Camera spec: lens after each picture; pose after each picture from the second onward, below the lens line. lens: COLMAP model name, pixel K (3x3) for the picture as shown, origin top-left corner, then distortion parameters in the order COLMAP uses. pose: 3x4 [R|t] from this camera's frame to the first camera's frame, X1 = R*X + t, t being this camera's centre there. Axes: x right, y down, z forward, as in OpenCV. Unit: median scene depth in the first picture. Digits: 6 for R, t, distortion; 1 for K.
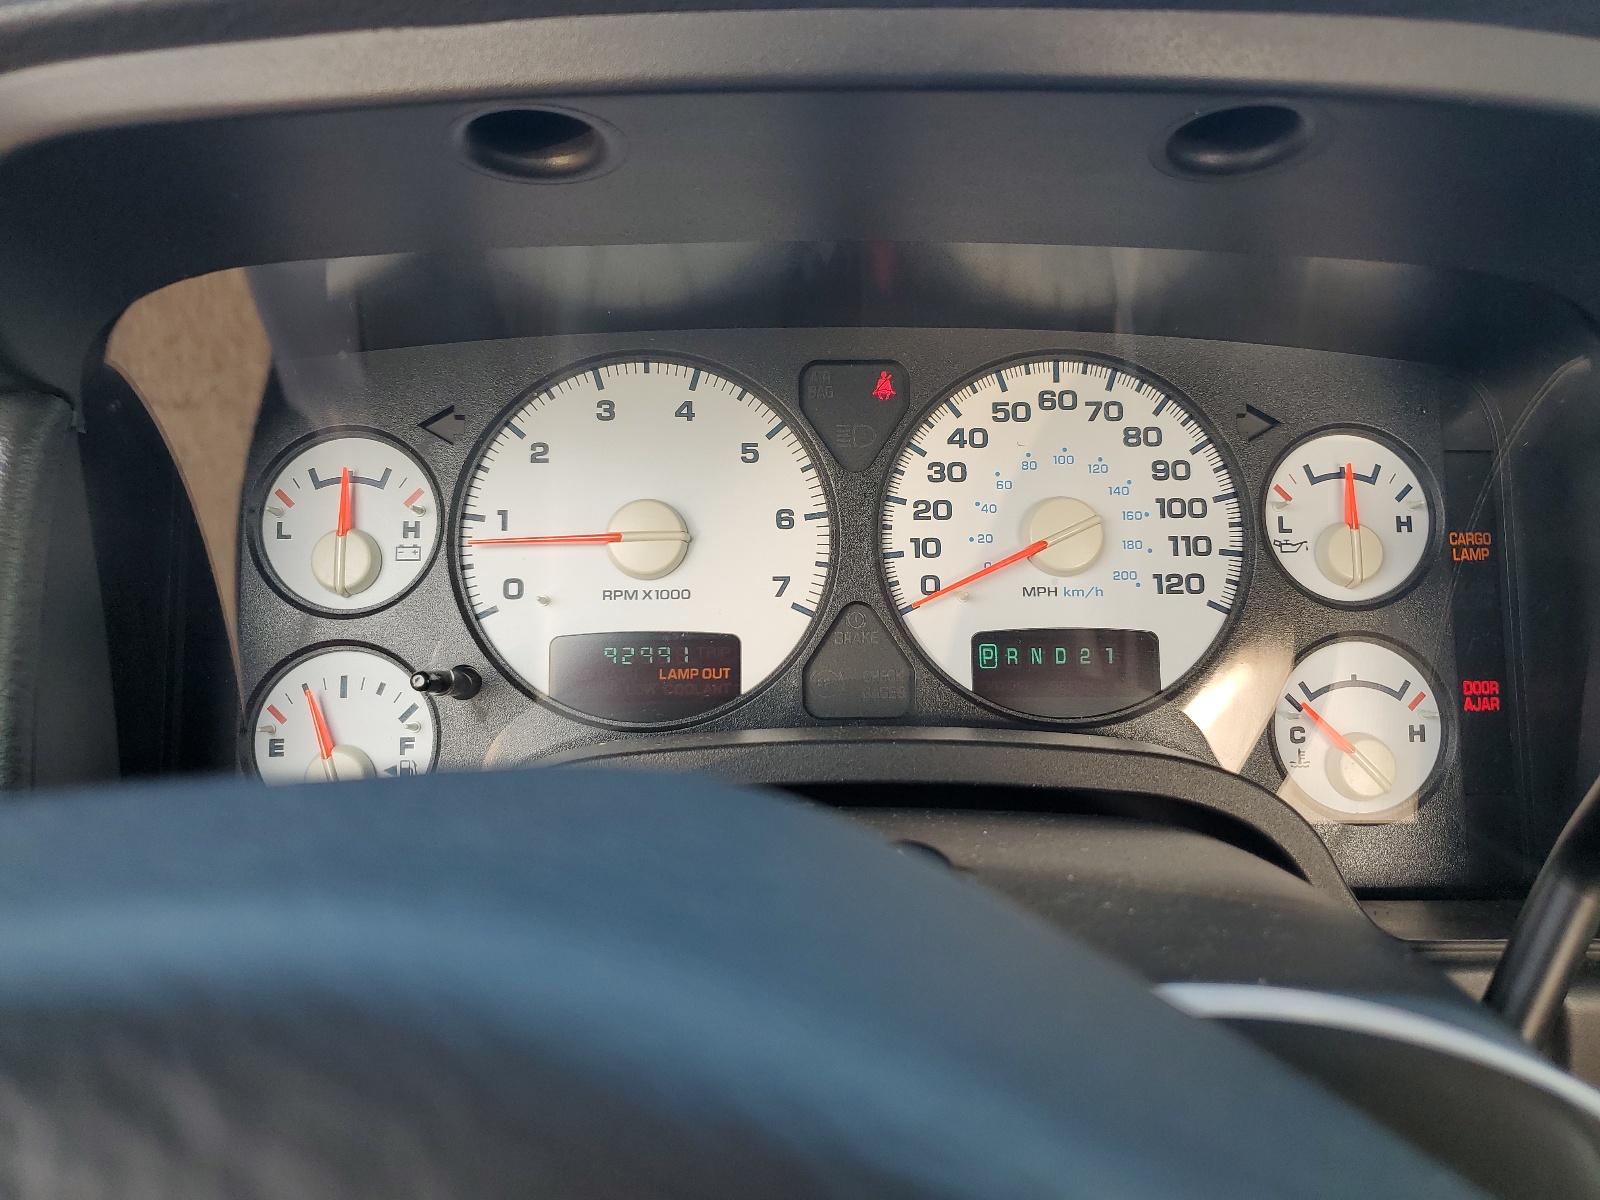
lens RADIAL K [[1189.7, 0, 799.5], [0, 1189.7, 596.4], [0, 0, 1]] dist [0.052948, 0.003000]
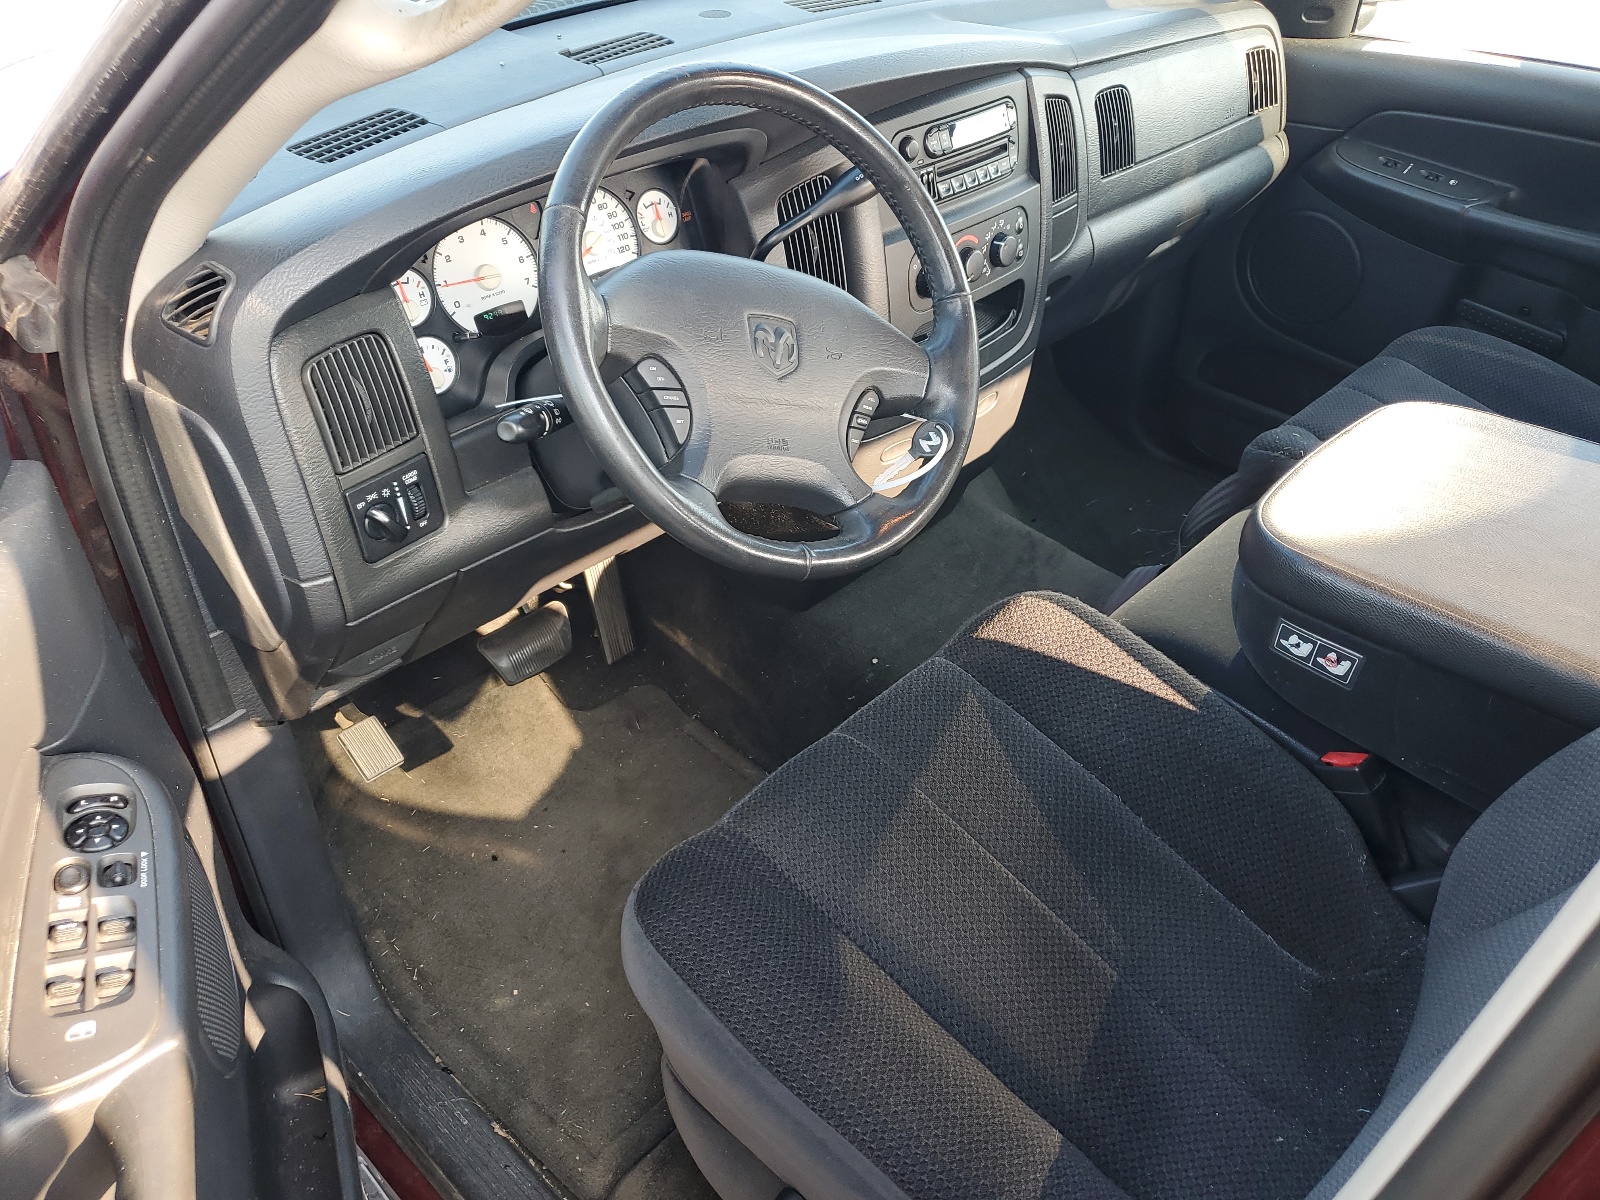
lens RADIAL K [[1189.7, 0, 802.0], [0, 1189.7, 599.1], [0, 0, 1]] dist [0.052948, 0.003000]
pose [[0.736662, -0.413153, 0.535381, -1.484542], [0.256139, 0.903157, 0.344529, -0.150137], [-0.625877, -0.116670, 0.771146, -1.962443]]
